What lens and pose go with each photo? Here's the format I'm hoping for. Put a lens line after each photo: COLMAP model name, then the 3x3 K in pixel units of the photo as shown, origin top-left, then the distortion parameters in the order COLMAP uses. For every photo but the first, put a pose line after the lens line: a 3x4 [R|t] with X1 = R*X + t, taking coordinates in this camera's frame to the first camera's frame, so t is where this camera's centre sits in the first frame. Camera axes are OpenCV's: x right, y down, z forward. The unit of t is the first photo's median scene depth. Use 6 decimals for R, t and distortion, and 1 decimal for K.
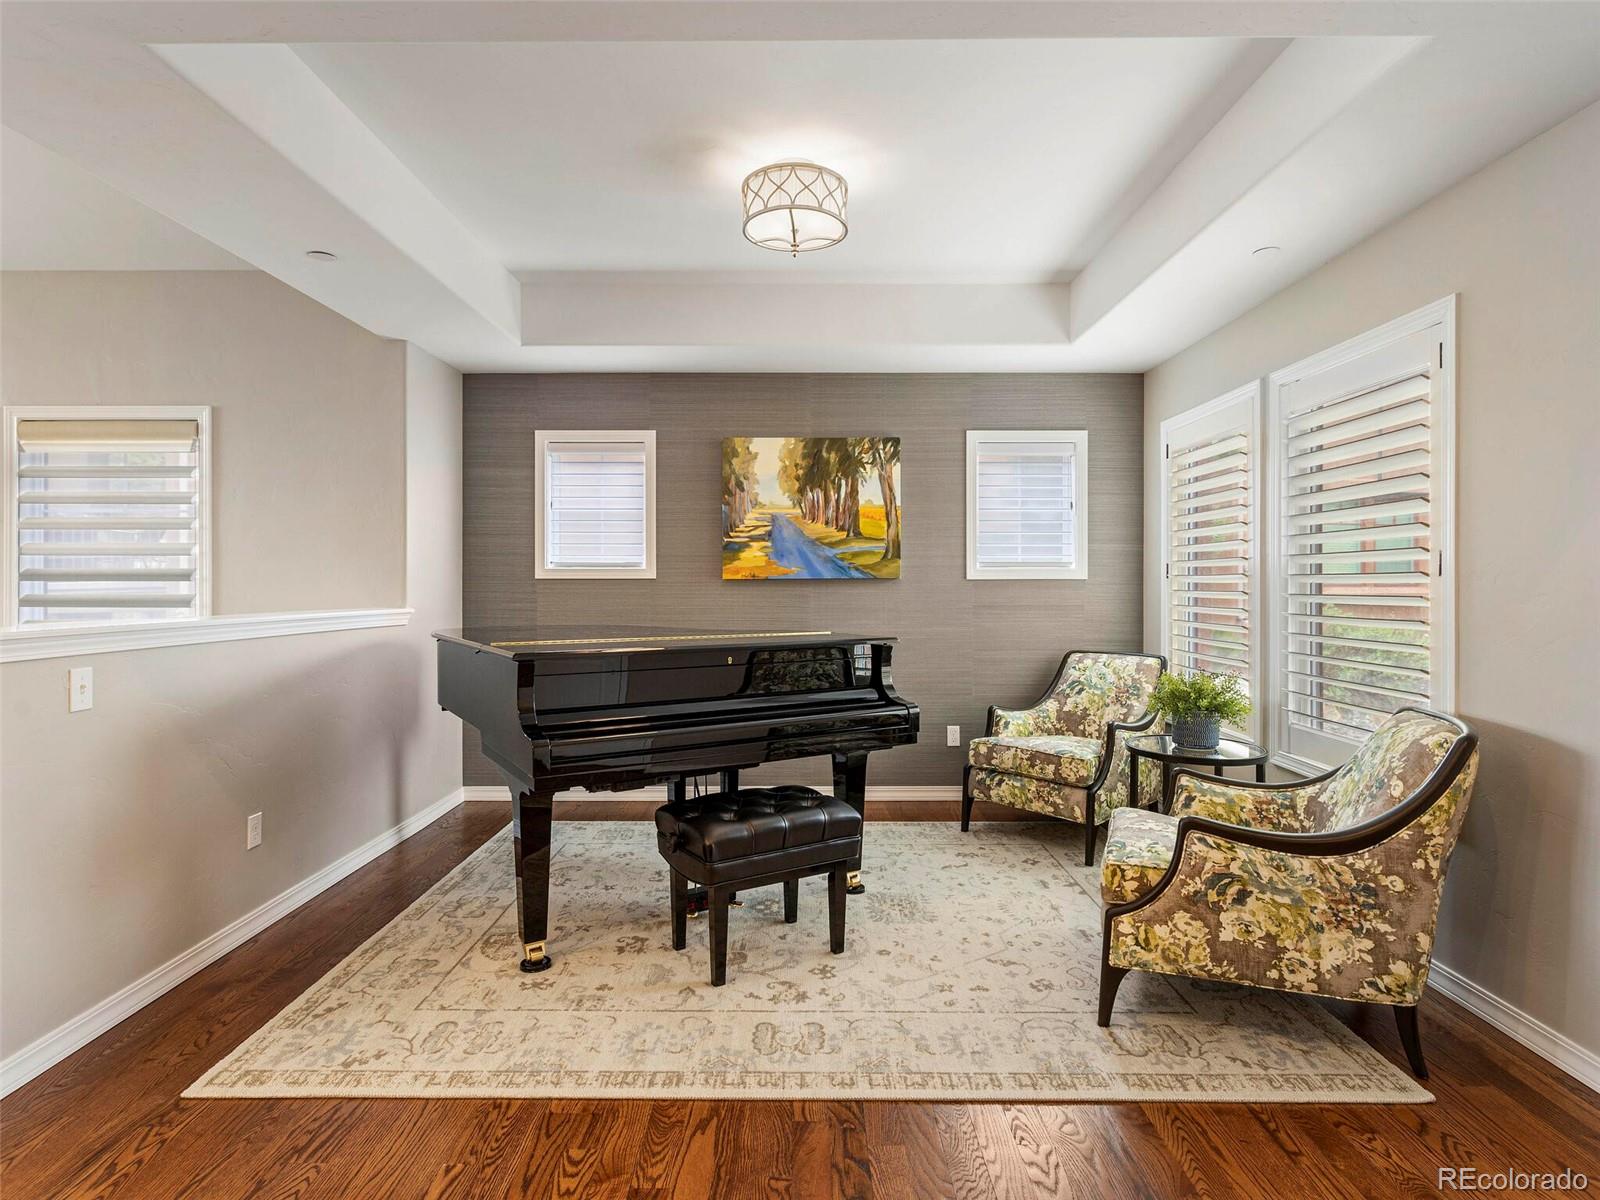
lens RADIAL K [[856.5, 0, 797.7], [0, 856.5, 582.7], [0, 0, 1]] dist [0.001488, 0.002428]
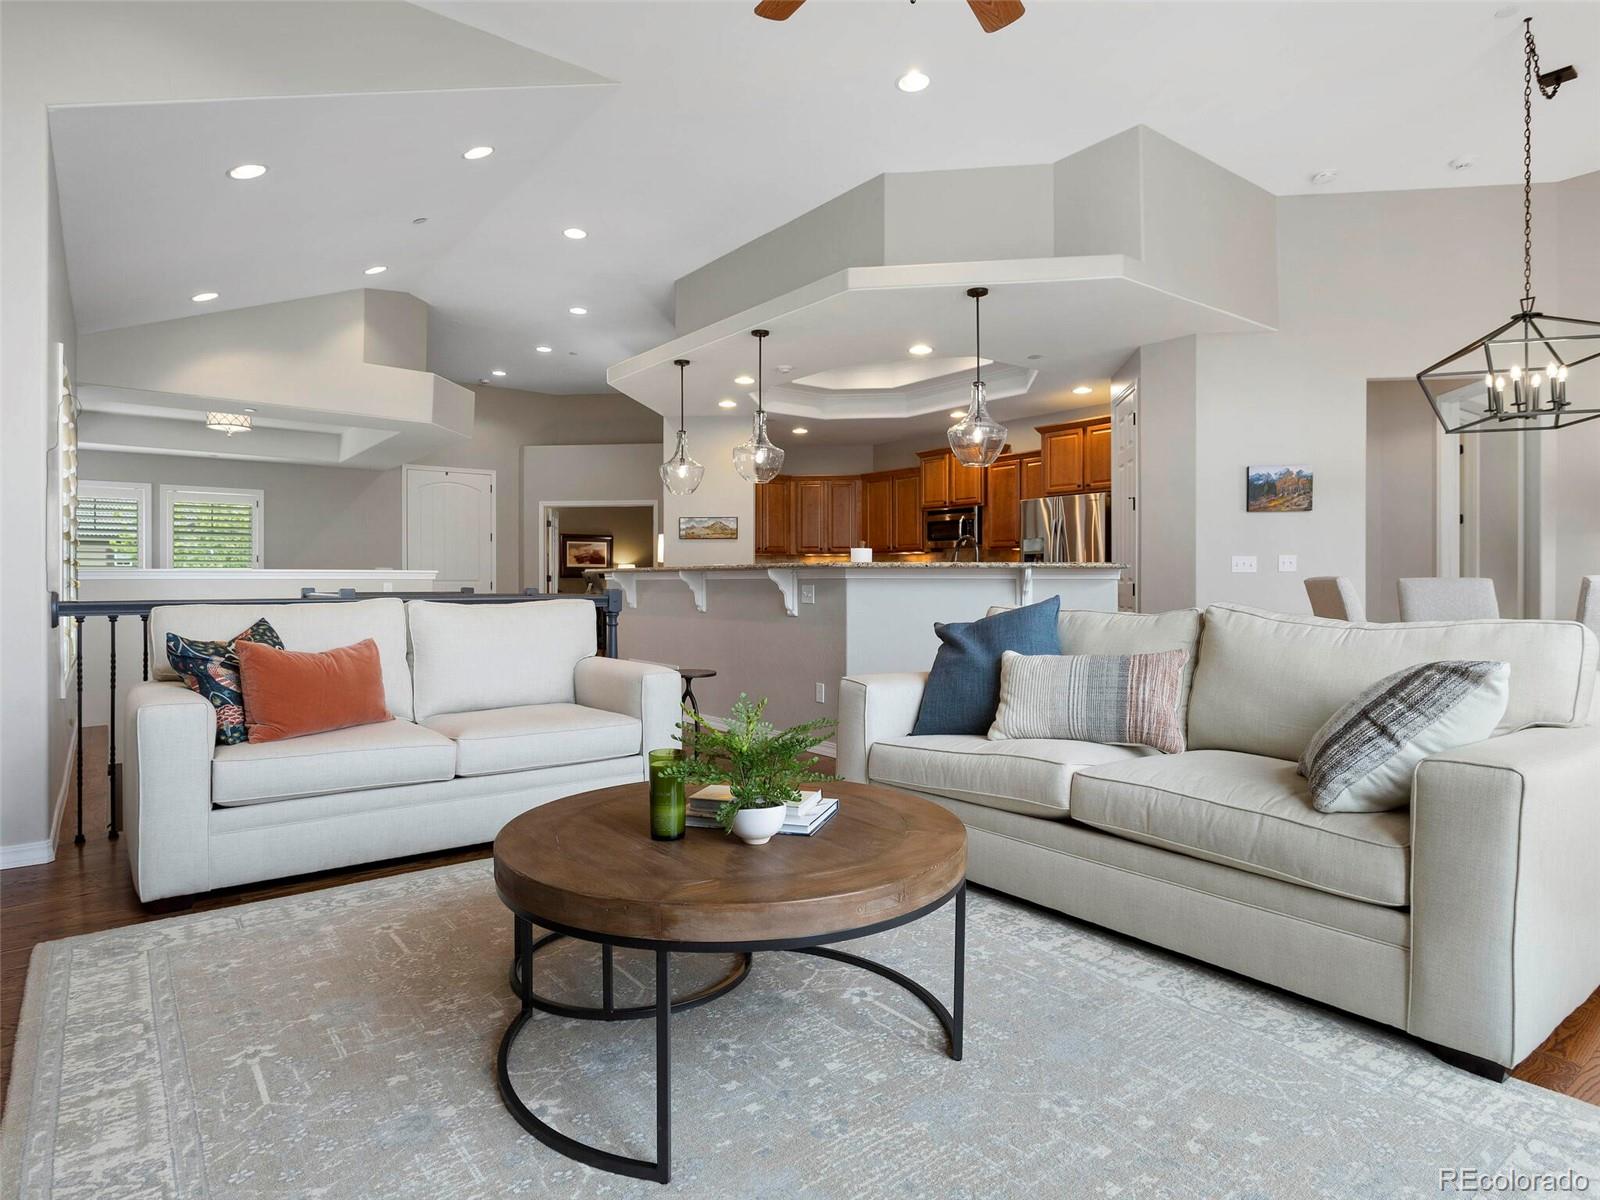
lens RADIAL K [[915.1, 0, 792.4], [0, 915.1, 589.3], [0, 0, 1]] dist [-0.007126, 0.000705]
pose [[-0.604233, -0.005206, 0.796791, -2.558203], [0.000229, 0.999977, 0.006708, 0.055458], [-0.796808, 0.004236, -0.604218, 1.009381]]
